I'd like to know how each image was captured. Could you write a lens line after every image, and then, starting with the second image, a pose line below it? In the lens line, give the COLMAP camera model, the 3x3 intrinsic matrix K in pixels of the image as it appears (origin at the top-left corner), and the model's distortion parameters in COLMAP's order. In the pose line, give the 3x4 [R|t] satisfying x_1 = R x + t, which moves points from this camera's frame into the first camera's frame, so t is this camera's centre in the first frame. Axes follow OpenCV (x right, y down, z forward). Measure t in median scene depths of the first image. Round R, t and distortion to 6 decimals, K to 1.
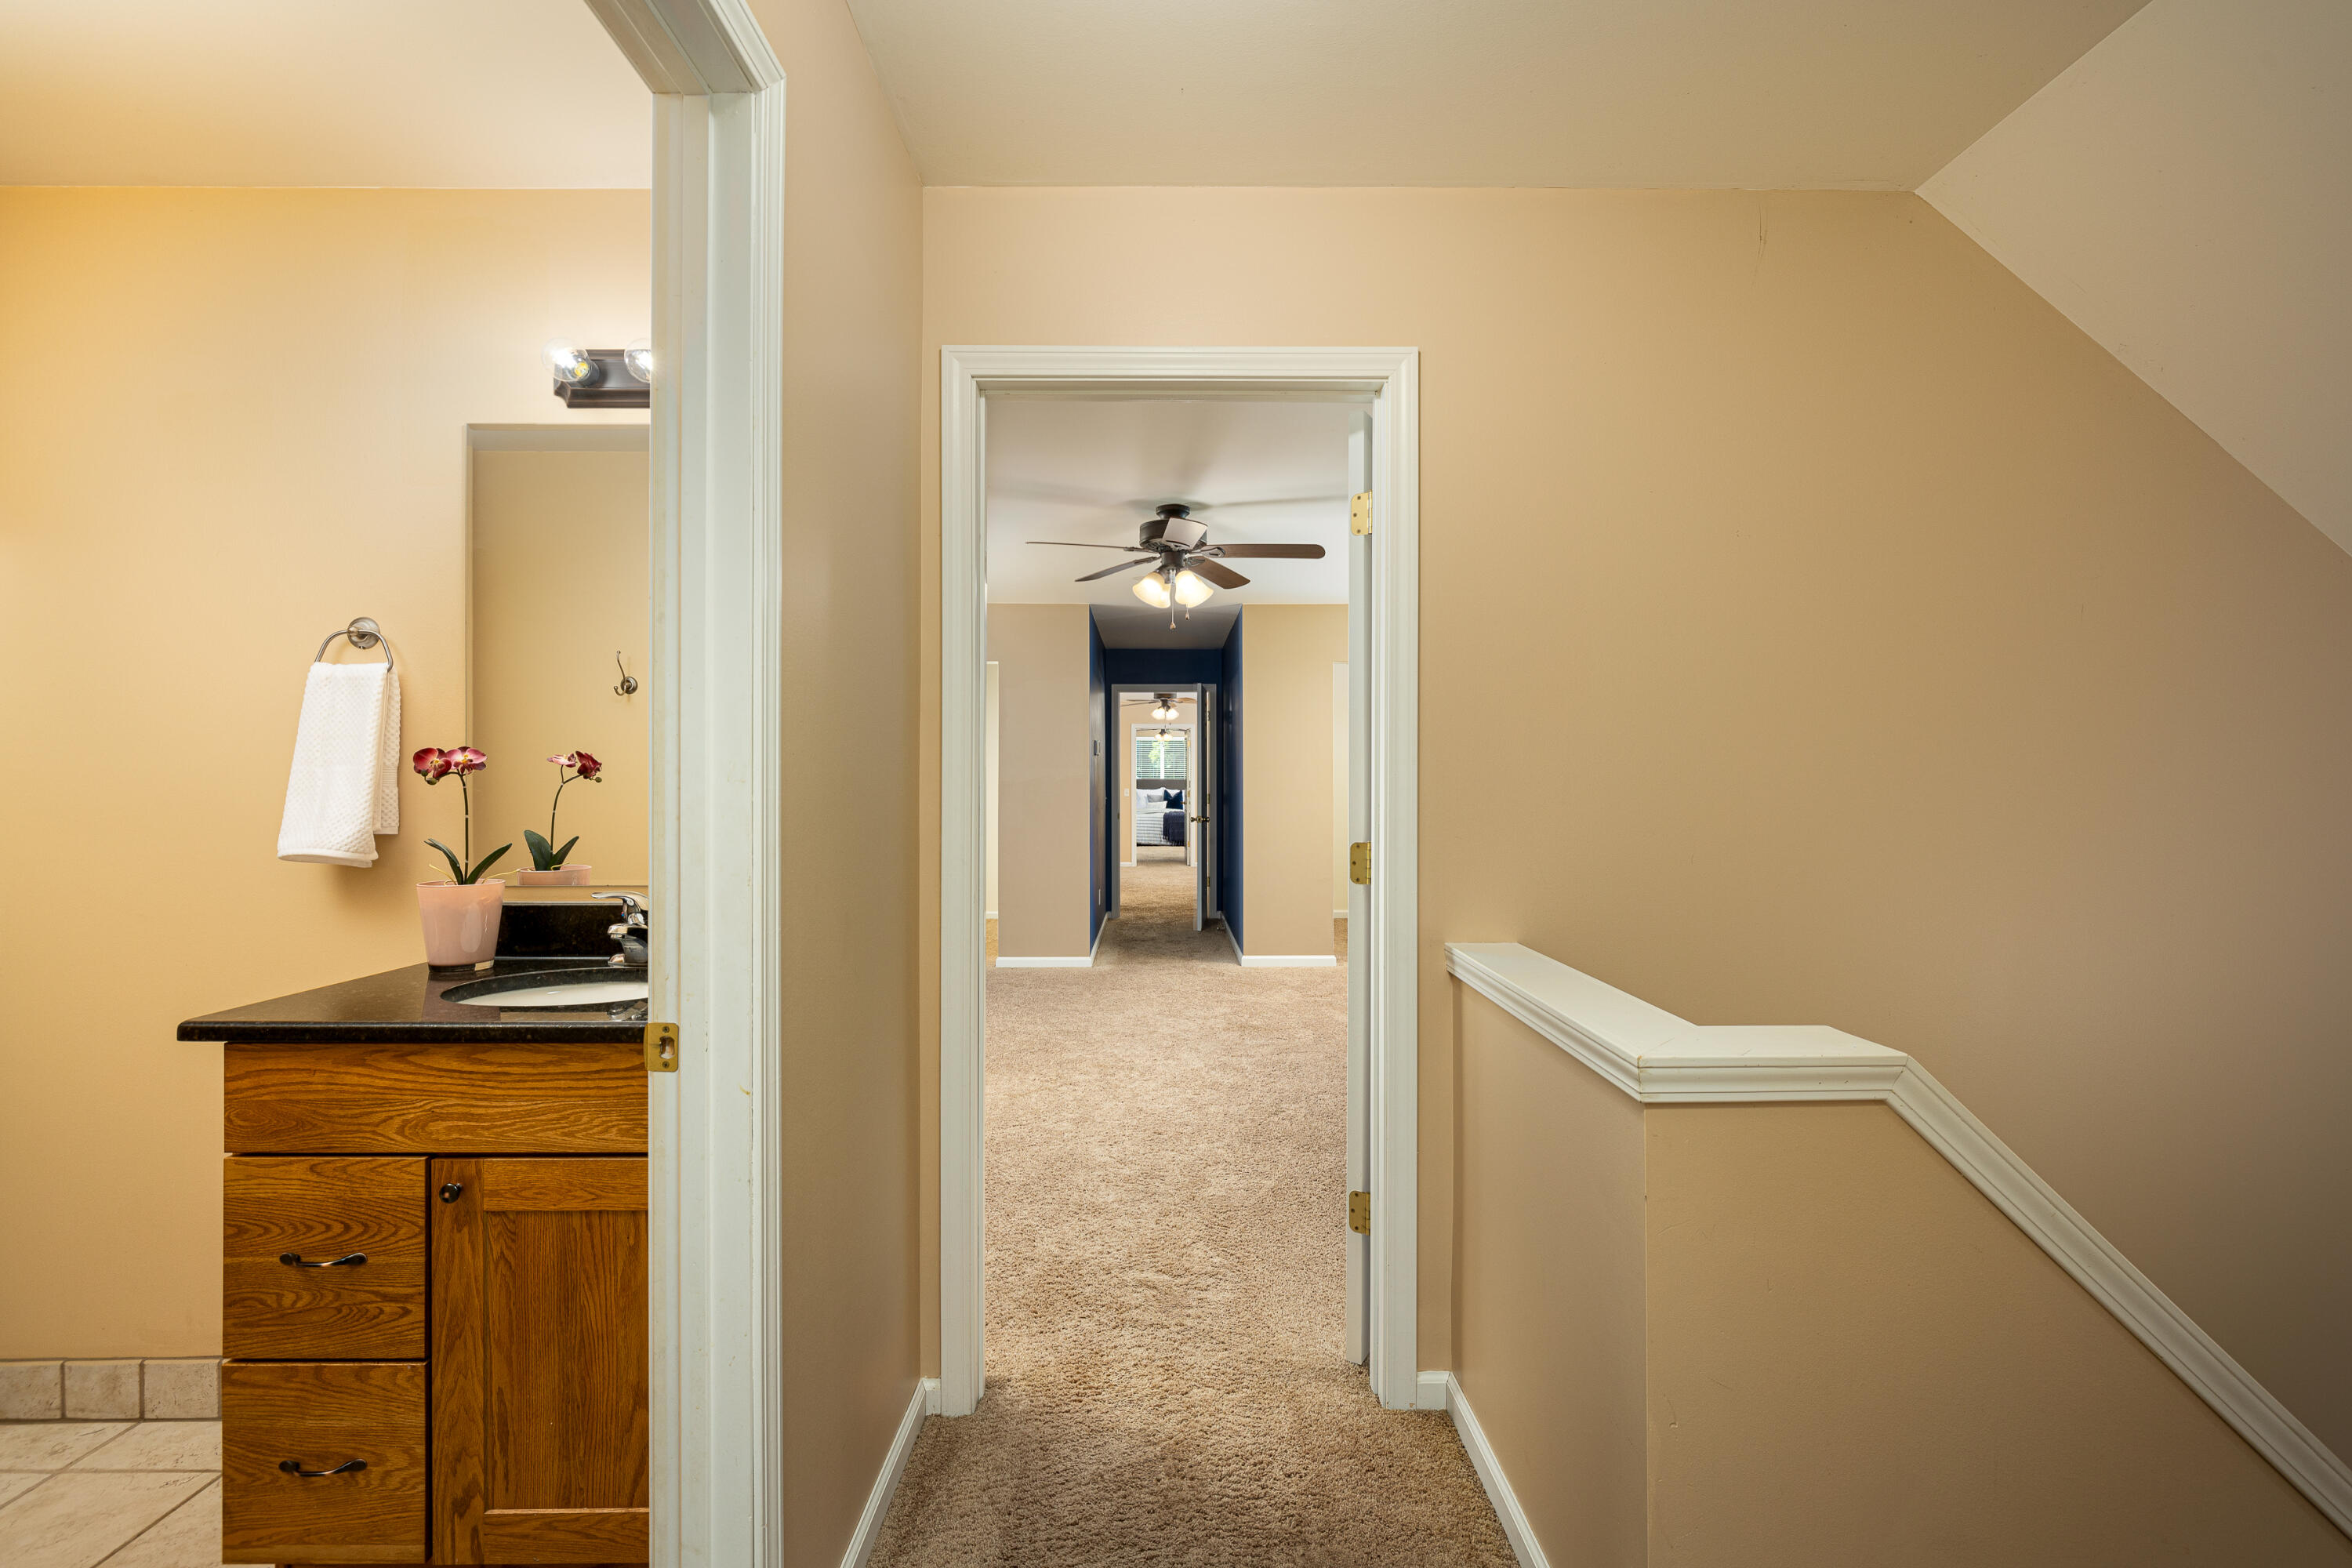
lens RADIAL K [[1041.2, 0, 1181.4], [0, 1041.2, 788.0], [0, 0, 1]] dist [-0.002233, 0.000686]
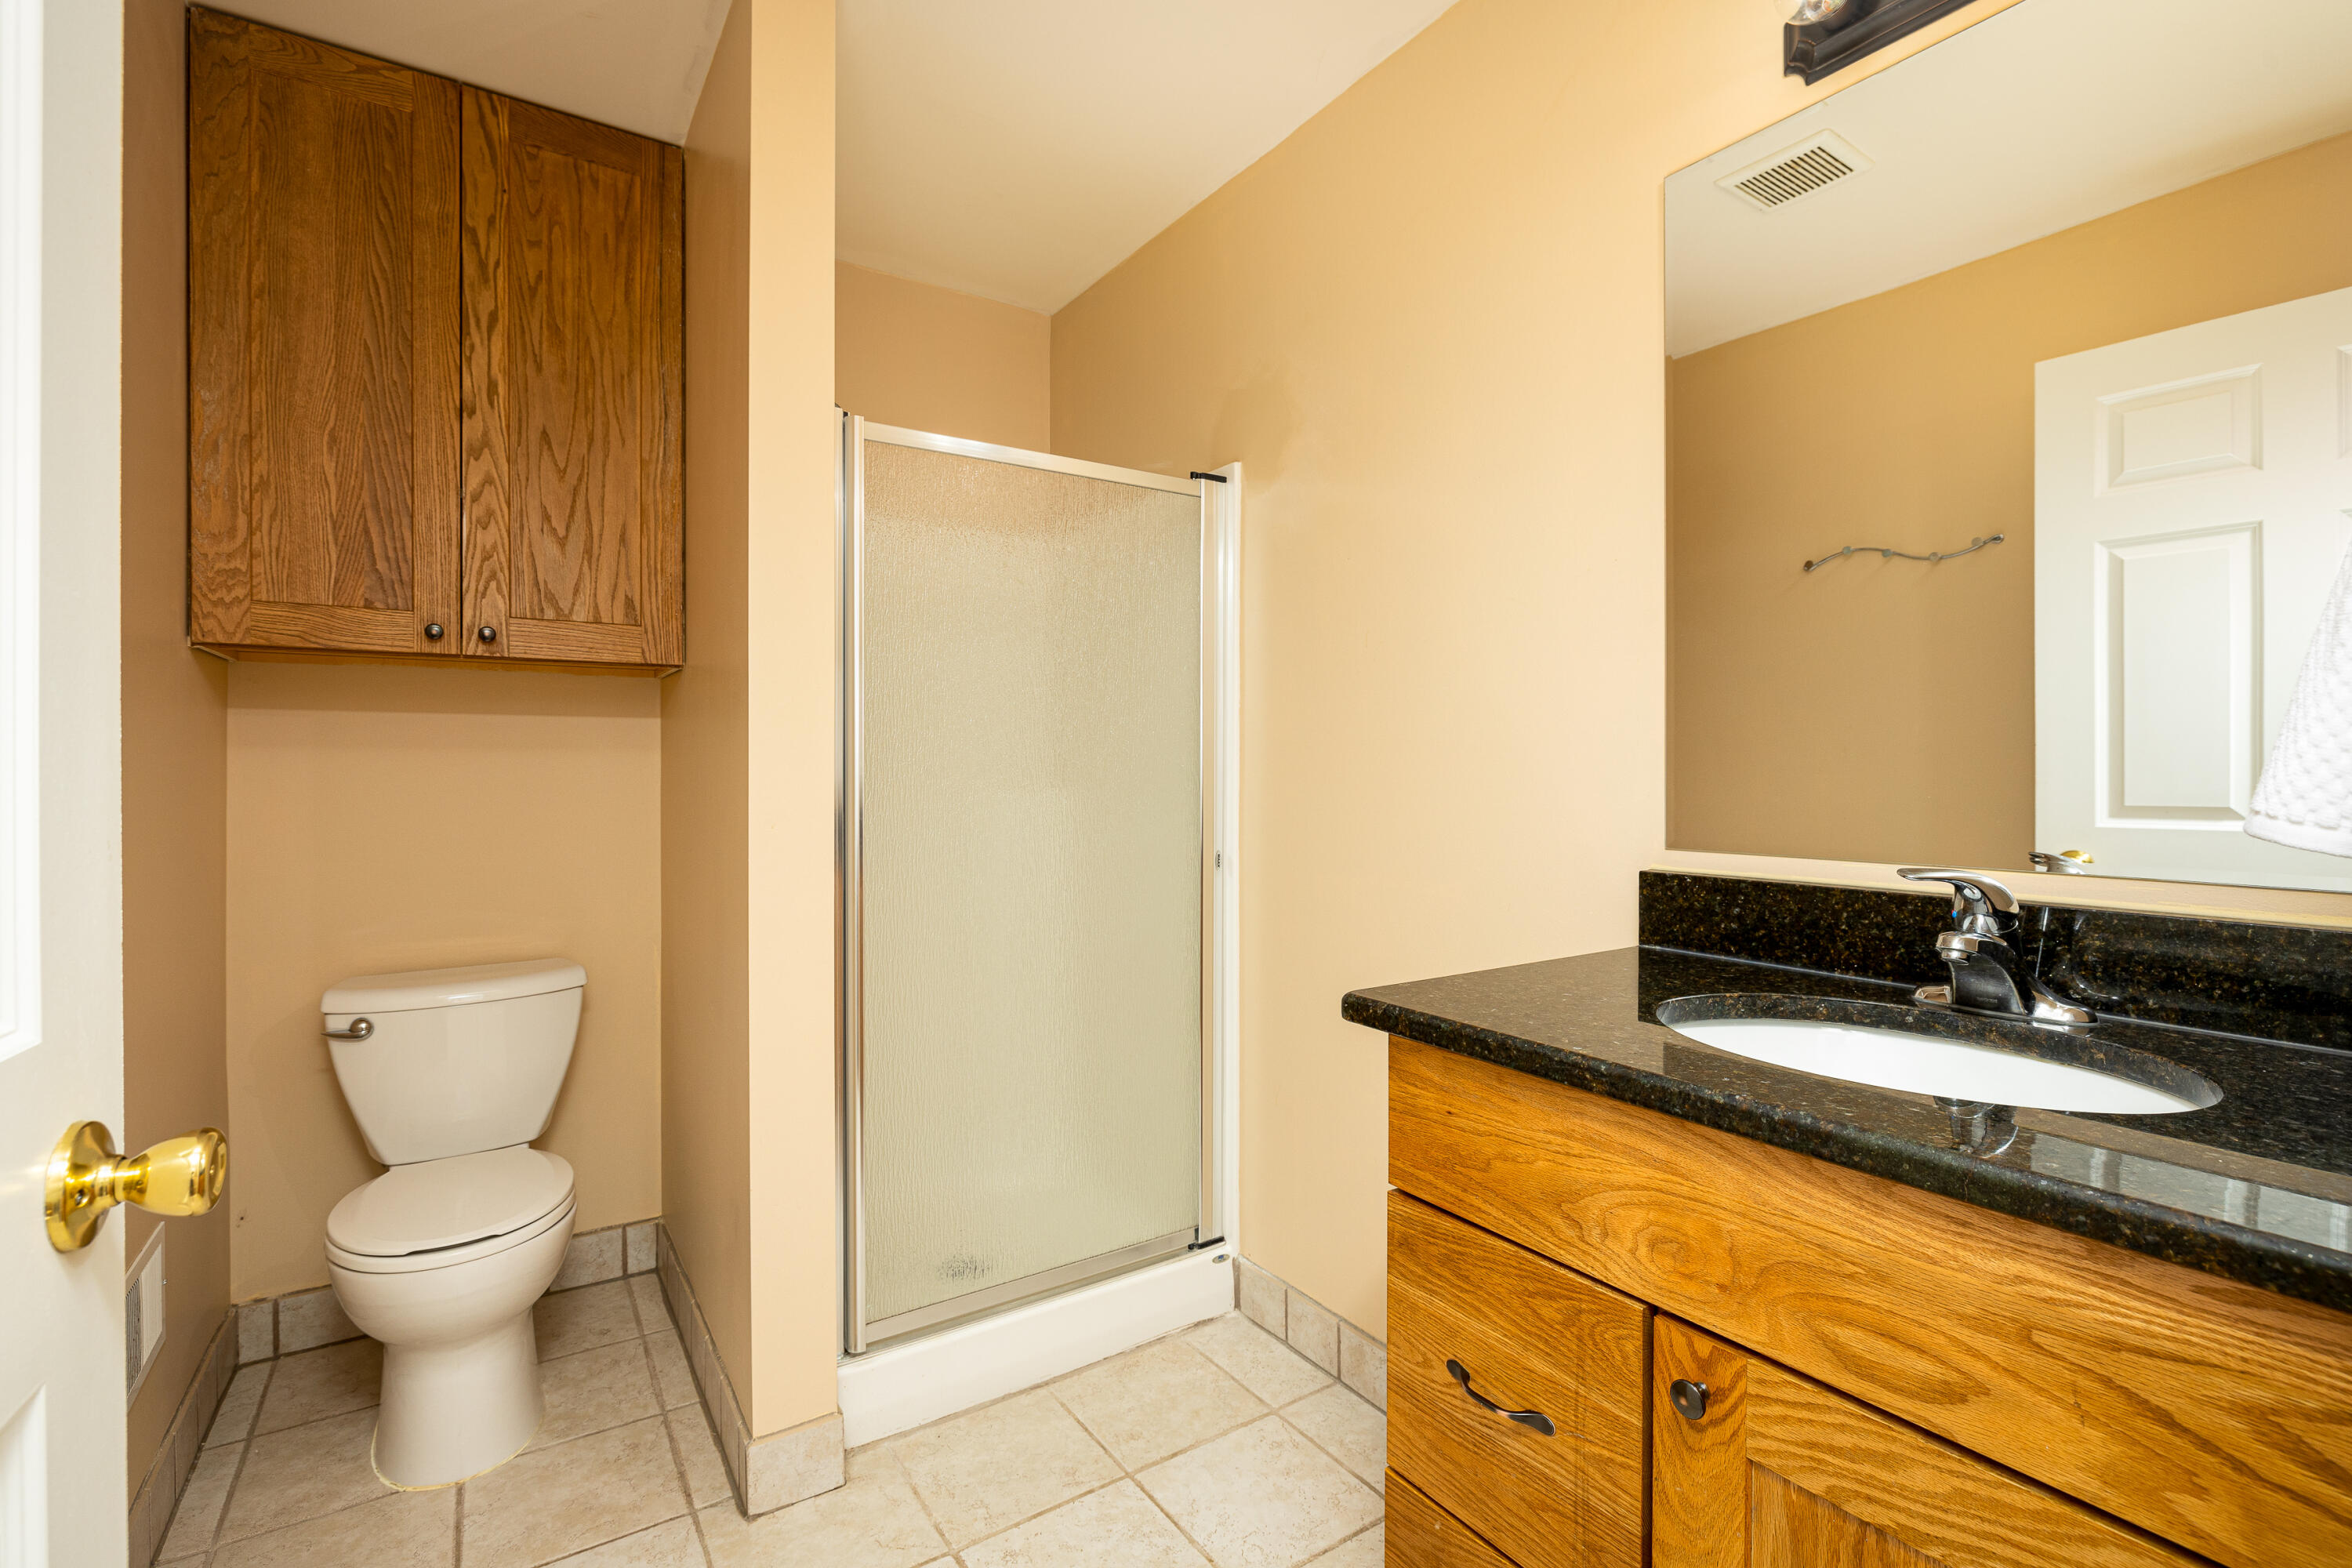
lens RADIAL K [[1041.2, 0, 1174.3], [0, 1041.2, 785.1], [0, 0, 1]] dist [-0.002233, 0.000686]
pose [[0.555155, 0.006092, -0.831724, -0.386005], [-0.006915, 0.999972, 0.002709, 0.068939], [0.831718, 0.004248, 0.555182, 0.455345]]
